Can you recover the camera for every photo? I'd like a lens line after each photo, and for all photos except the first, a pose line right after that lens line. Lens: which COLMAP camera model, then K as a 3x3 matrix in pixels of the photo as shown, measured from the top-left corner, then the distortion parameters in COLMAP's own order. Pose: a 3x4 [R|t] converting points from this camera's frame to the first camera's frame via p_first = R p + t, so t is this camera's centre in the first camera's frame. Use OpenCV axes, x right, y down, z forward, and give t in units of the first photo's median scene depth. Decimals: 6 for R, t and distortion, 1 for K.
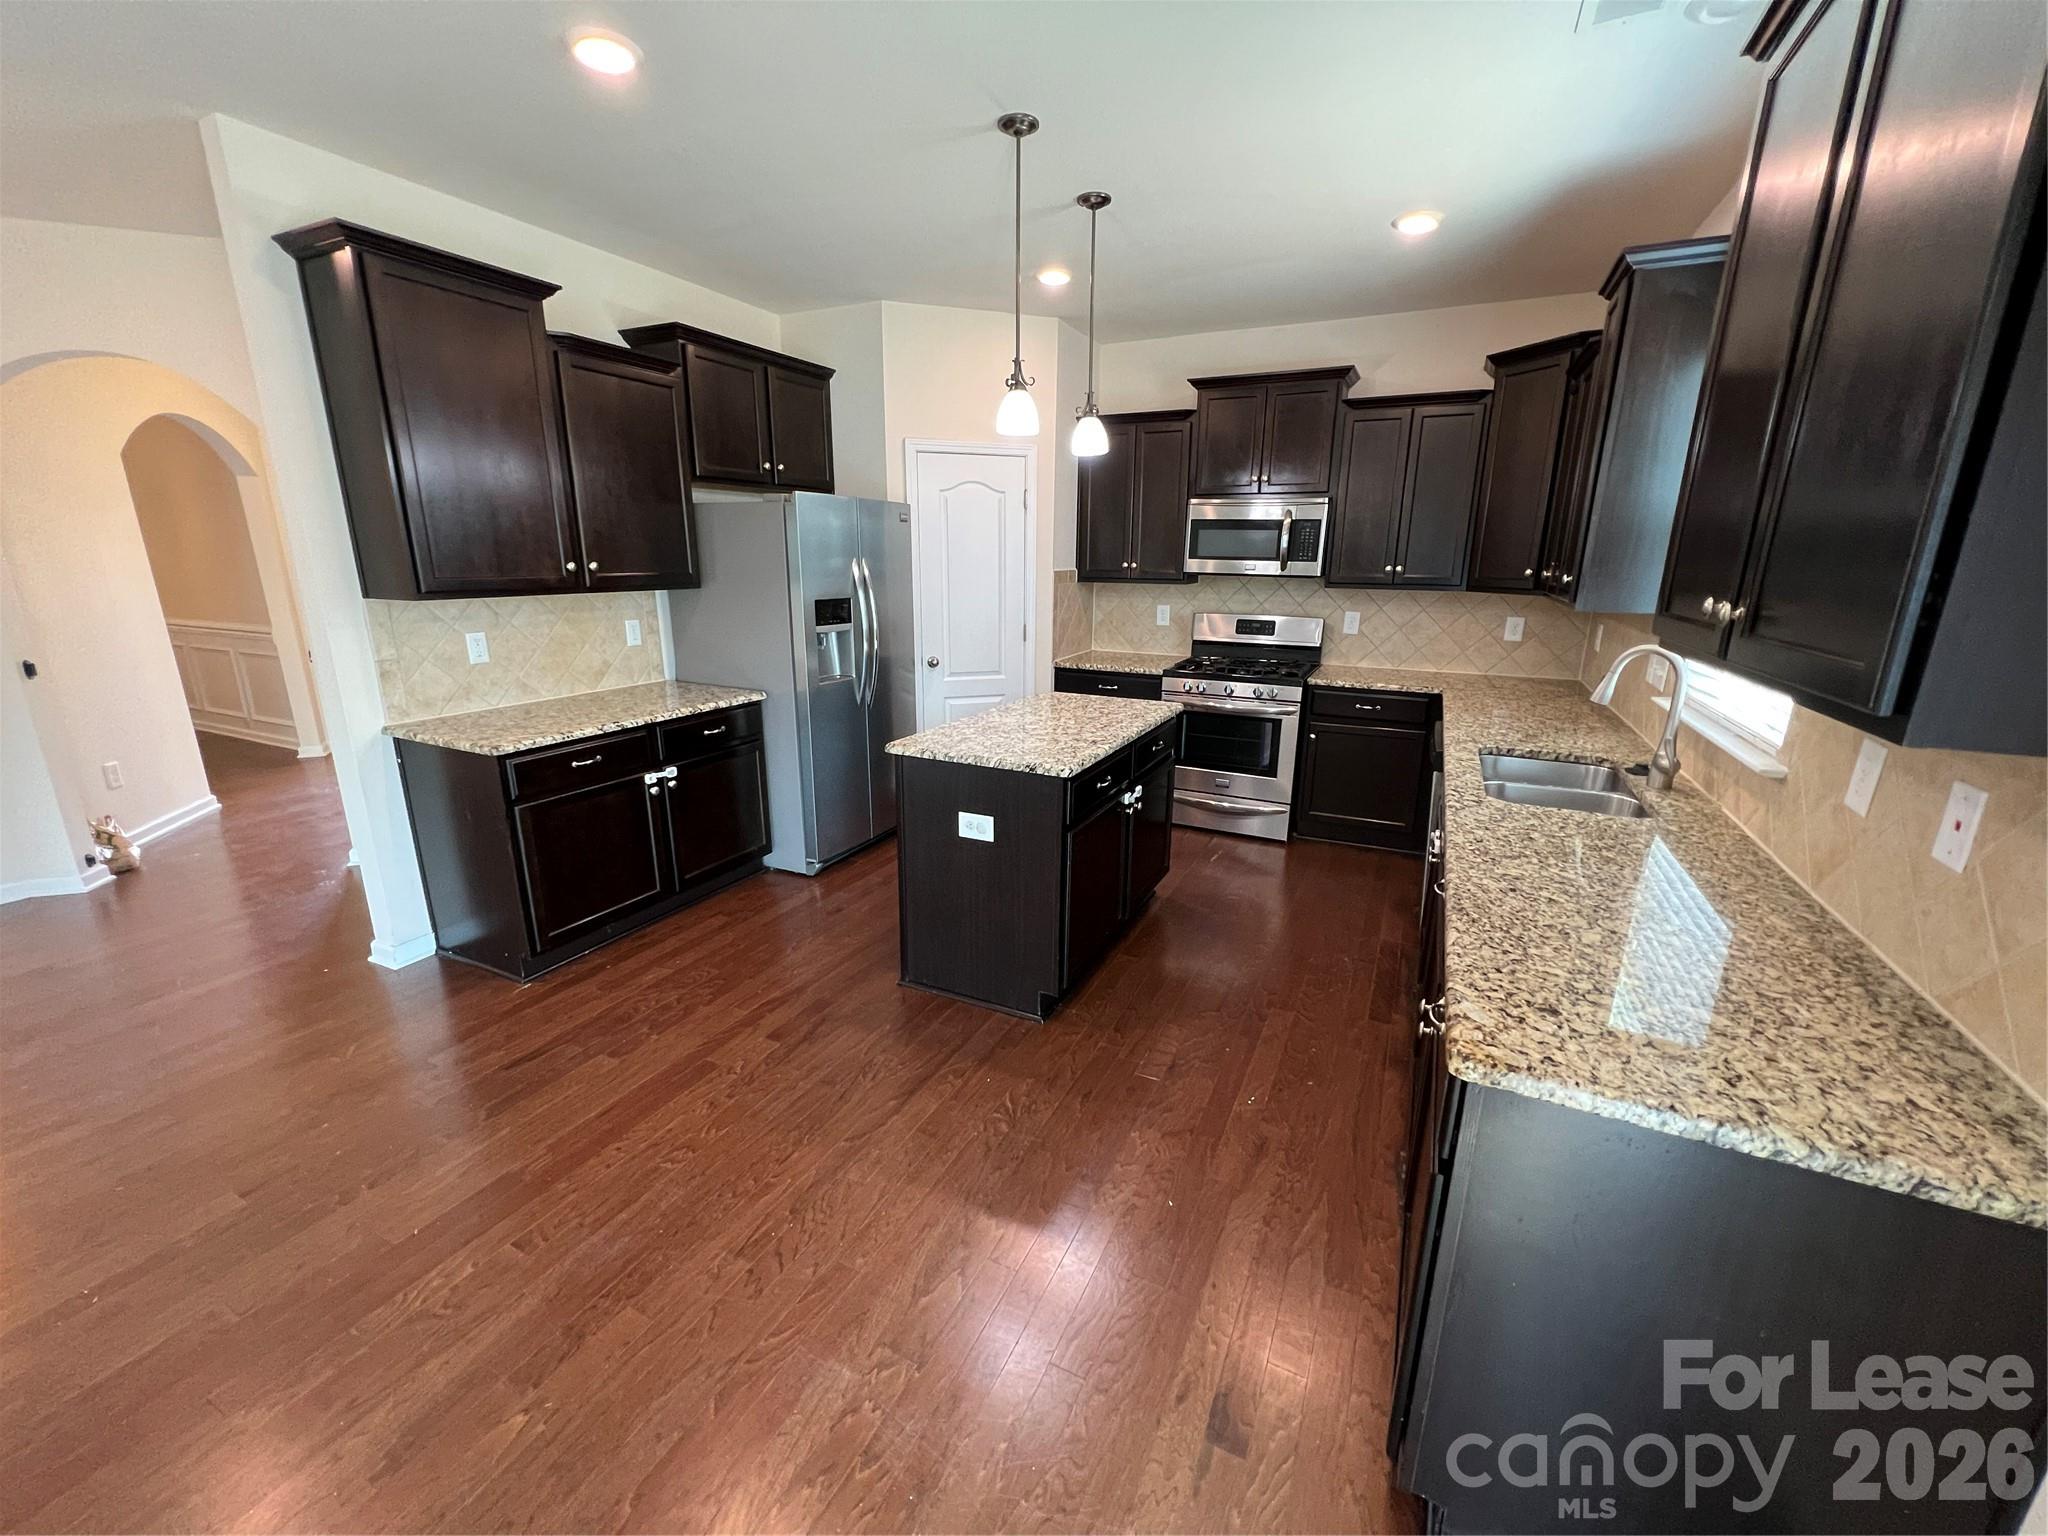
lens RADIAL K [[816.9, 0, 1028.7], [0, 816.9, 765.2], [0, 0, 1]] dist [0.002998, 0.000641]
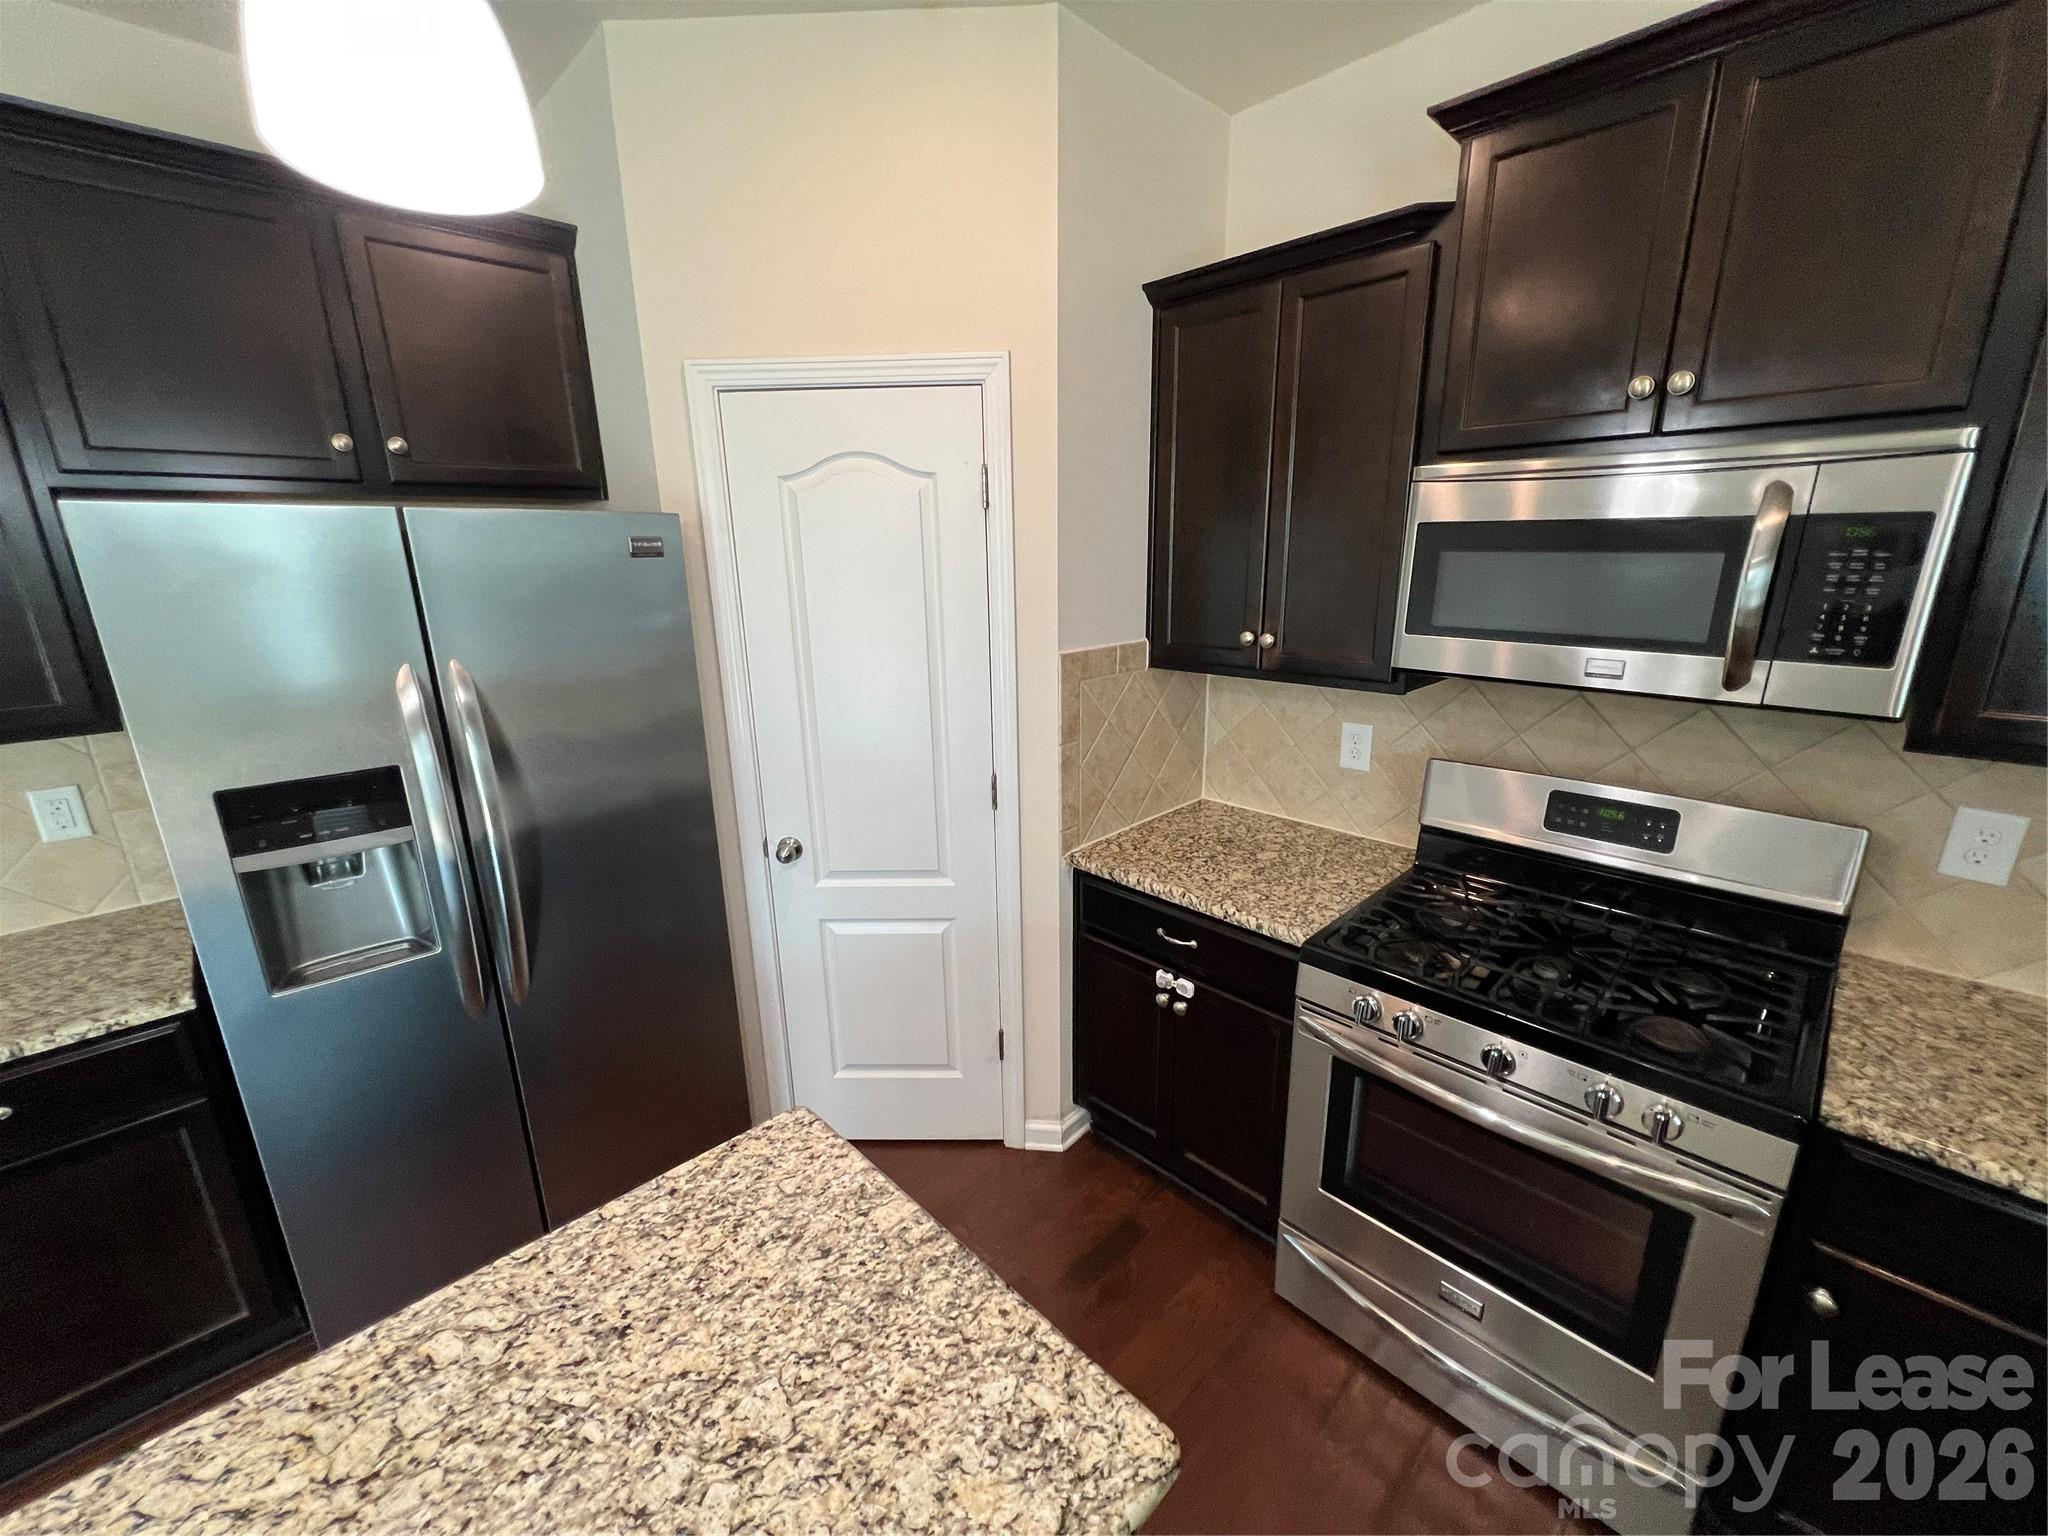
lens RADIAL K [[816.9, 0, 1025.0], [0, 816.9, 773.2], [0, 0, 1]] dist [0.002998, 0.000641]
pose [[0.941064, 0.064735, -0.331976, 0.162567], [-0.060223, 0.997899, 0.023871, -0.189874], [0.332824, -0.002472, 0.942986, 0.603839]]
